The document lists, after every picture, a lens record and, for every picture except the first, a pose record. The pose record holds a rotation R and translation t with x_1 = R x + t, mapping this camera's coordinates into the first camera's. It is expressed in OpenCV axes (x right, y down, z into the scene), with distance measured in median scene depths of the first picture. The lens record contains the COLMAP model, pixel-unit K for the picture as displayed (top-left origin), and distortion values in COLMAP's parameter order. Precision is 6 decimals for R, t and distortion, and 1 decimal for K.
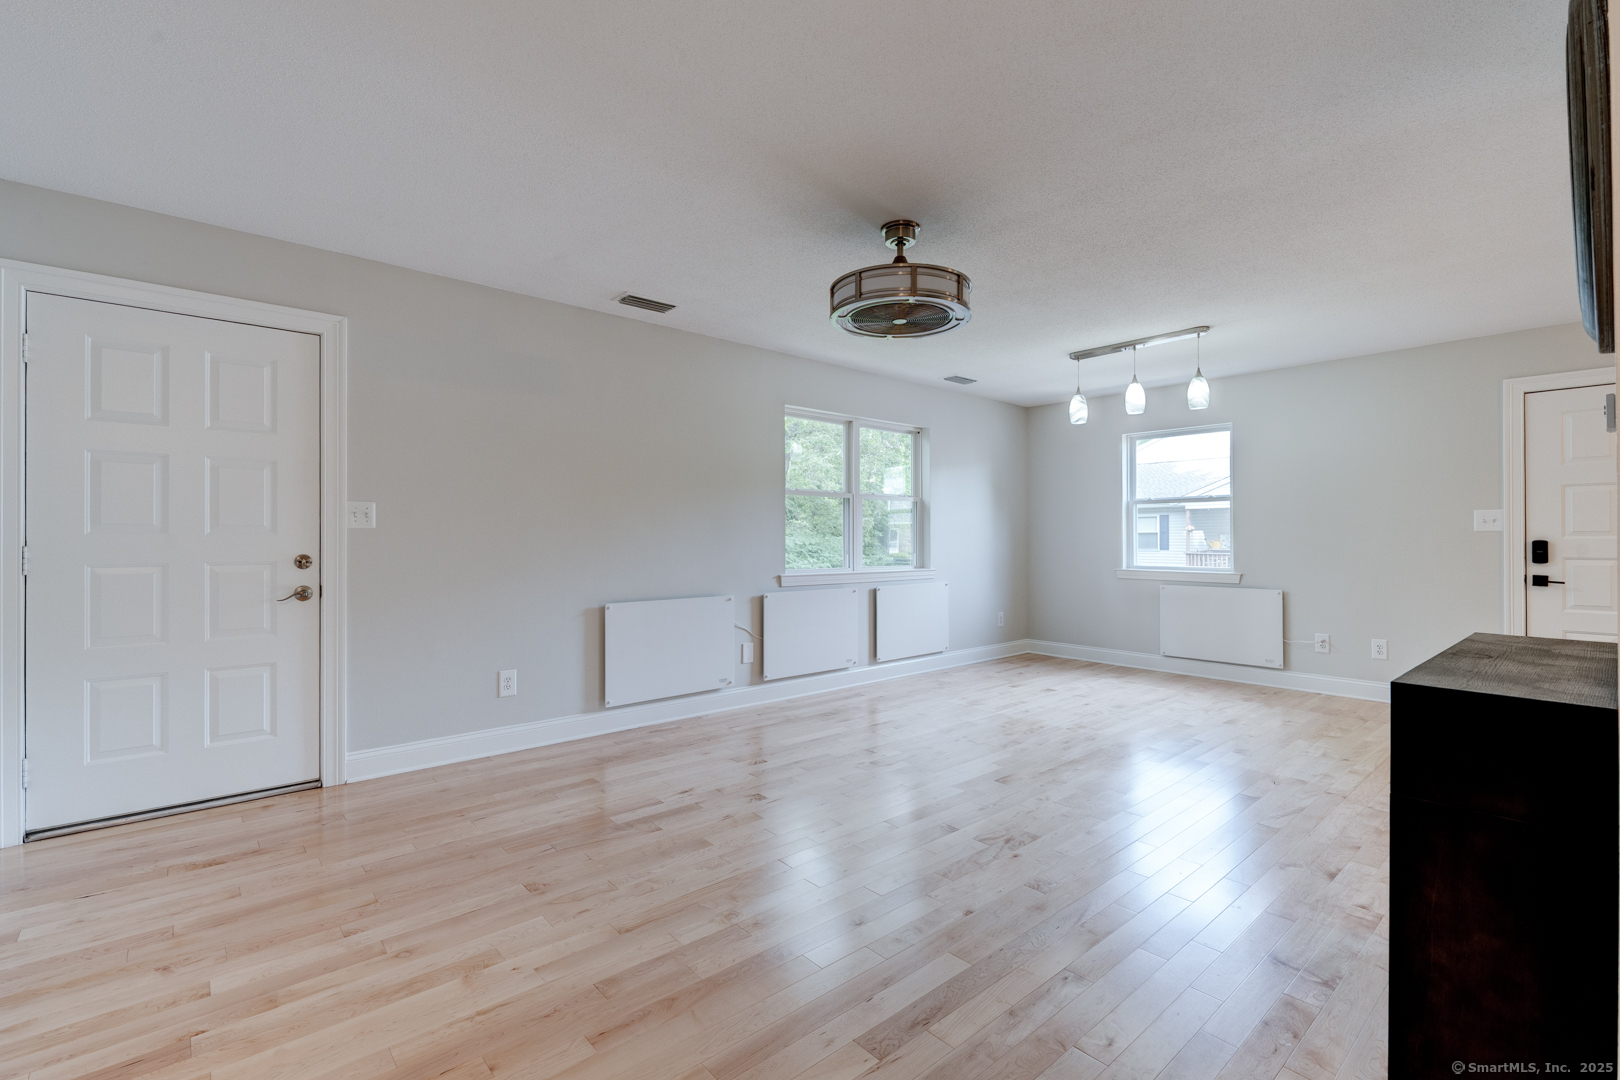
lens RADIAL K [[713.1, 0, 812.3], [0, 713.1, 534.2], [0, 0, 1]] dist [0.000448, 0.000167]
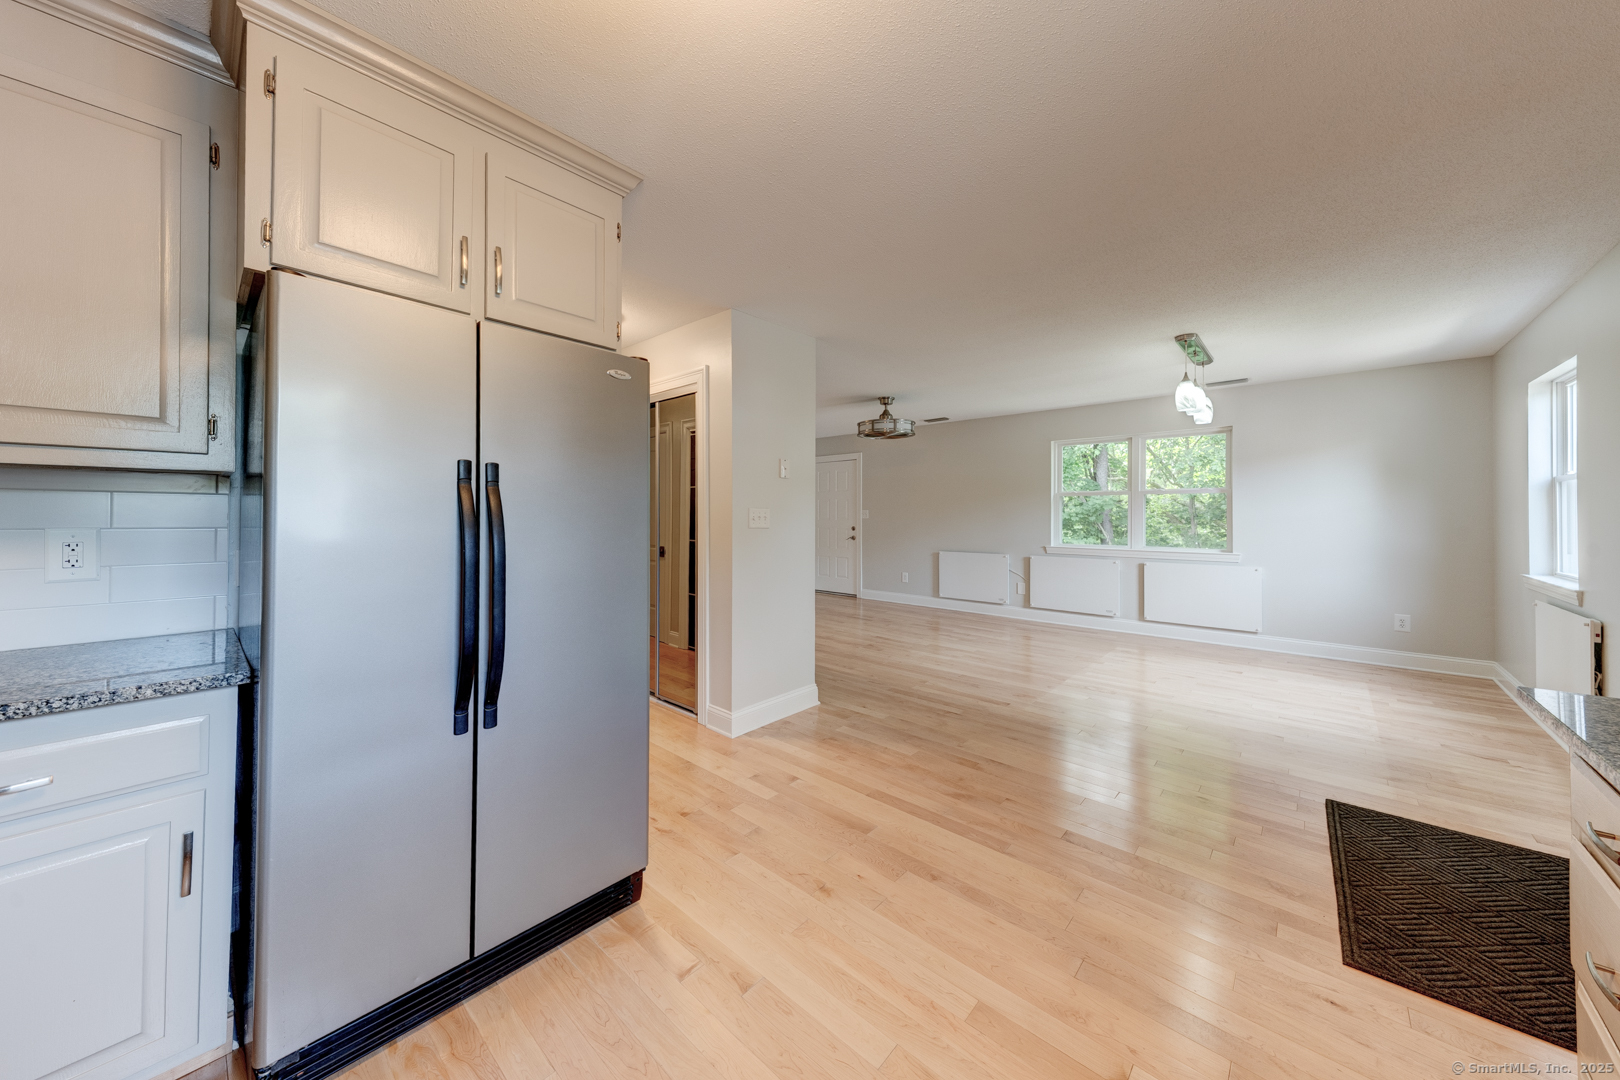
lens RADIAL K [[561.2, 0, 780.9], [0, 561.2, 512.4], [0, 0, 1]] dist [0.015867, -0.000037]
pose [[0.092605, -0.002755, -0.995699, 1.503843], [0.005853, 0.999980, -0.002222, -0.026582], [0.995686, -0.005622, 0.092619, 0.341298]]
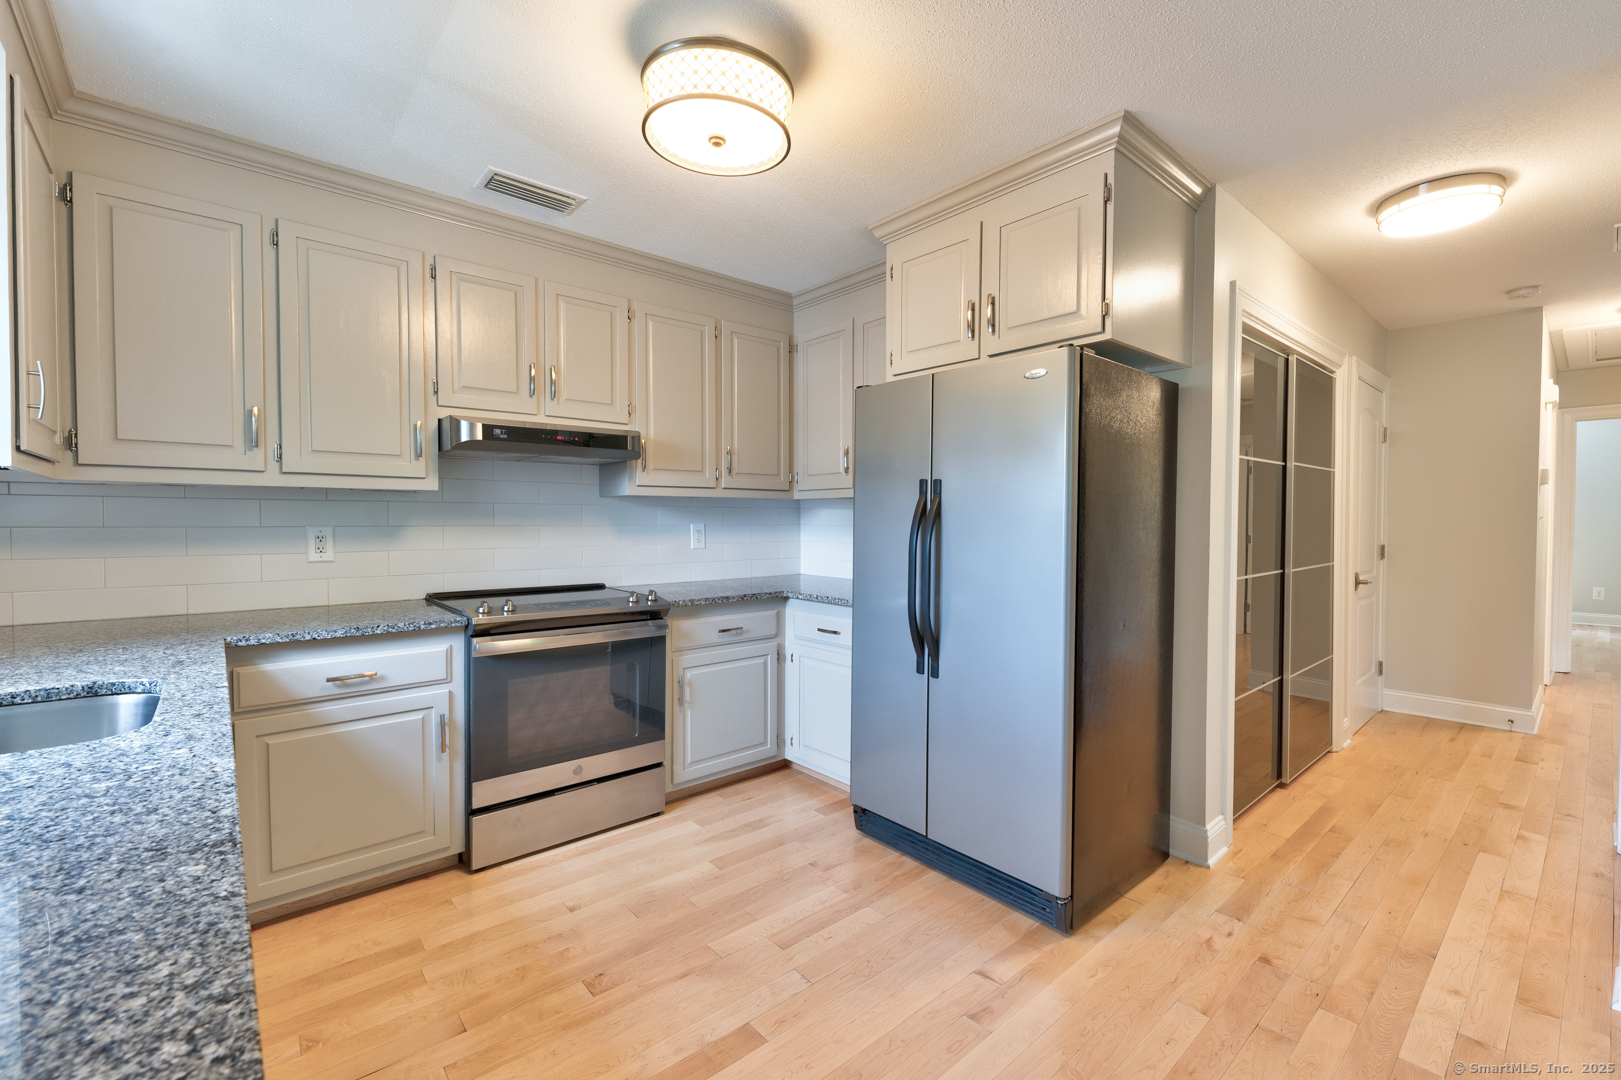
lens RADIAL K [[684.5, 0, 807.5], [0, 684.5, 538.6], [0, 0, 1]] dist [0.006347, -0.000331]
pose [[-0.999884, 0.002392, 0.015016, 1.212639], [0.002666, 0.999830, 0.018241, -0.020472], [-0.014969, 0.018279, -0.999721, 0.794547]]
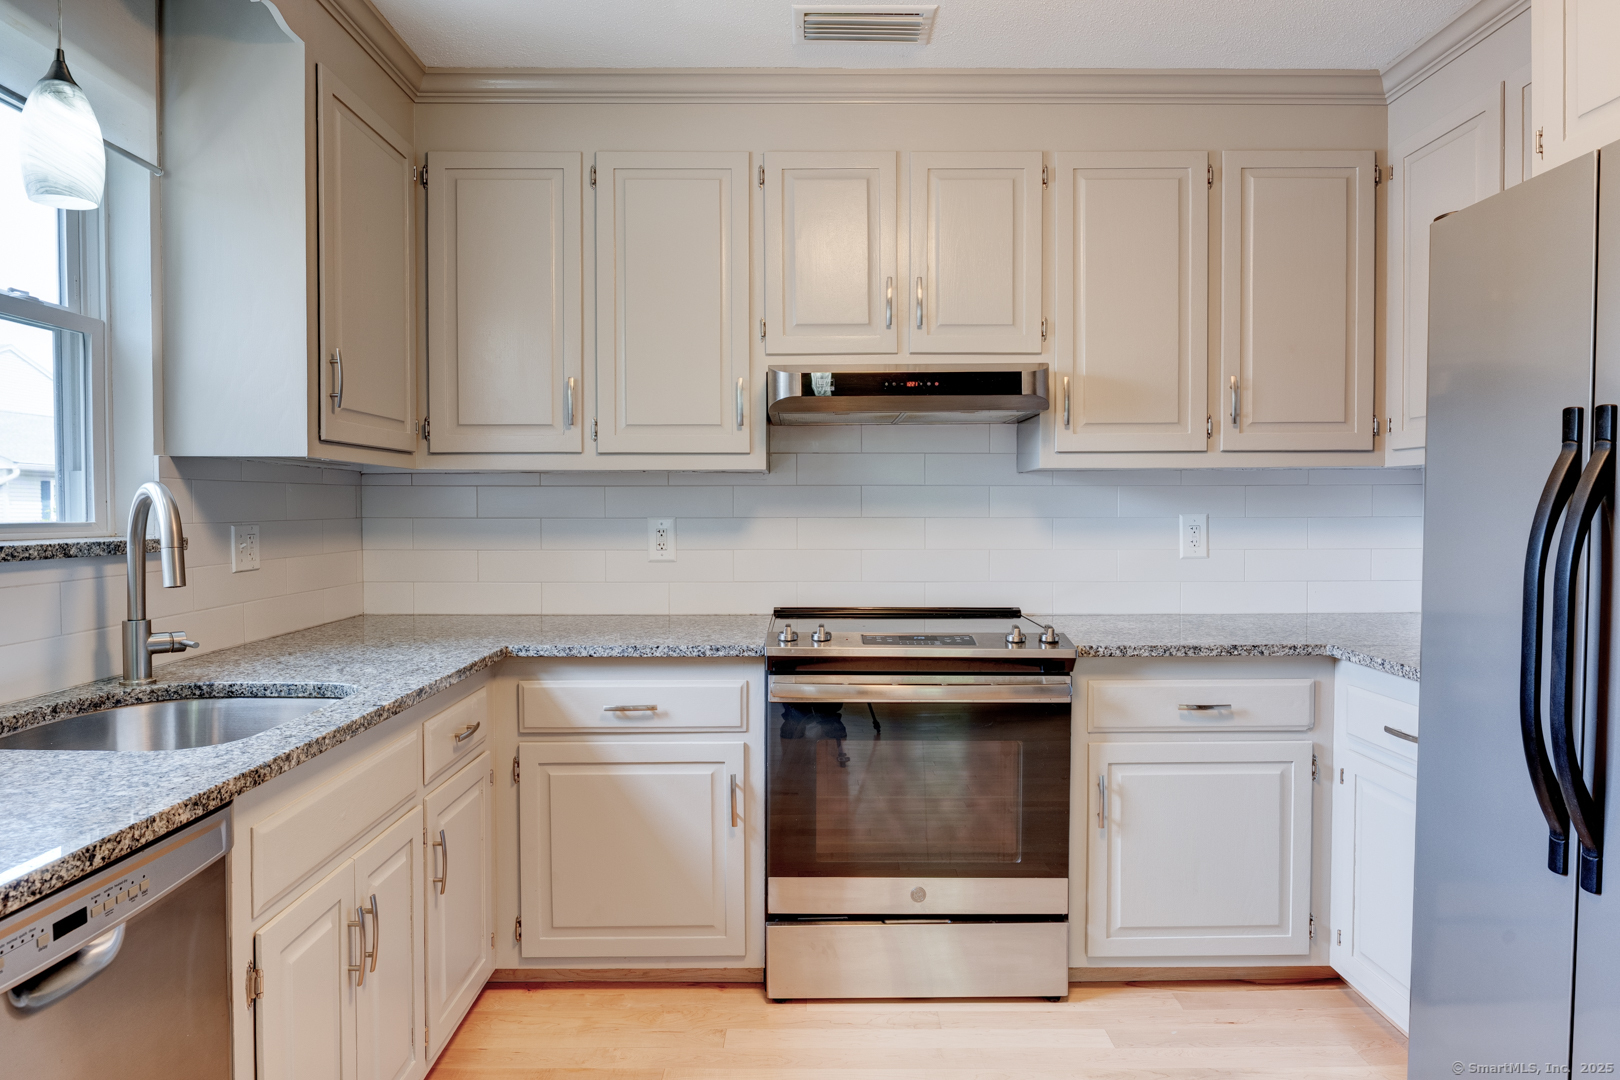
lens RADIAL K [[978.4, 0, 811.5], [0, 978.4, 535.1], [0, 0, 1]] dist [-0.007003, -0.000626]
pose [[-0.751053, -0.011252, 0.660146, 1.092472], [-0.000771, 0.999869, 0.016164, -0.020404], [-0.660241, 0.011631, -0.750963, 0.640082]]
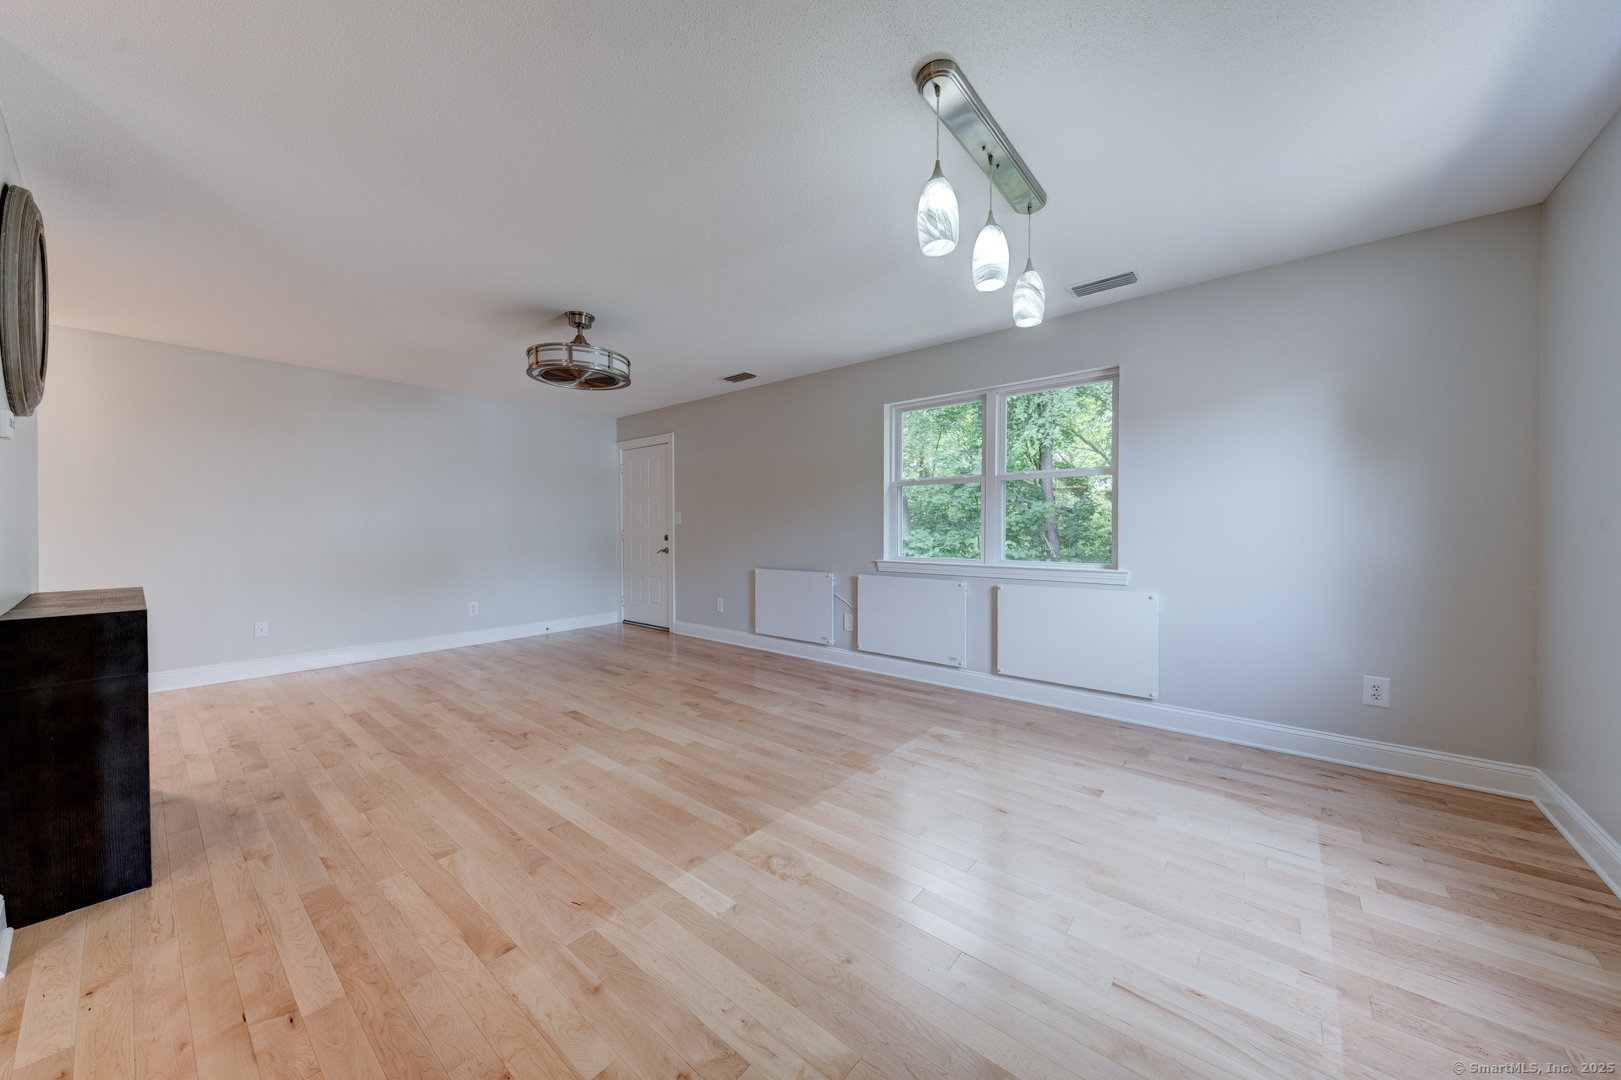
lens RADIAL K [[556.9, 0, 811.0], [0, 556.9, 534.3], [0, 0, 1]] dist [0.015331, -0.000138]
pose [[0.156774, 0.010257, -0.987581, 1.002645], [0.008640, 0.999894, 0.011756, 0.007432], [0.987597, -0.010375, 0.156668, 0.961401]]
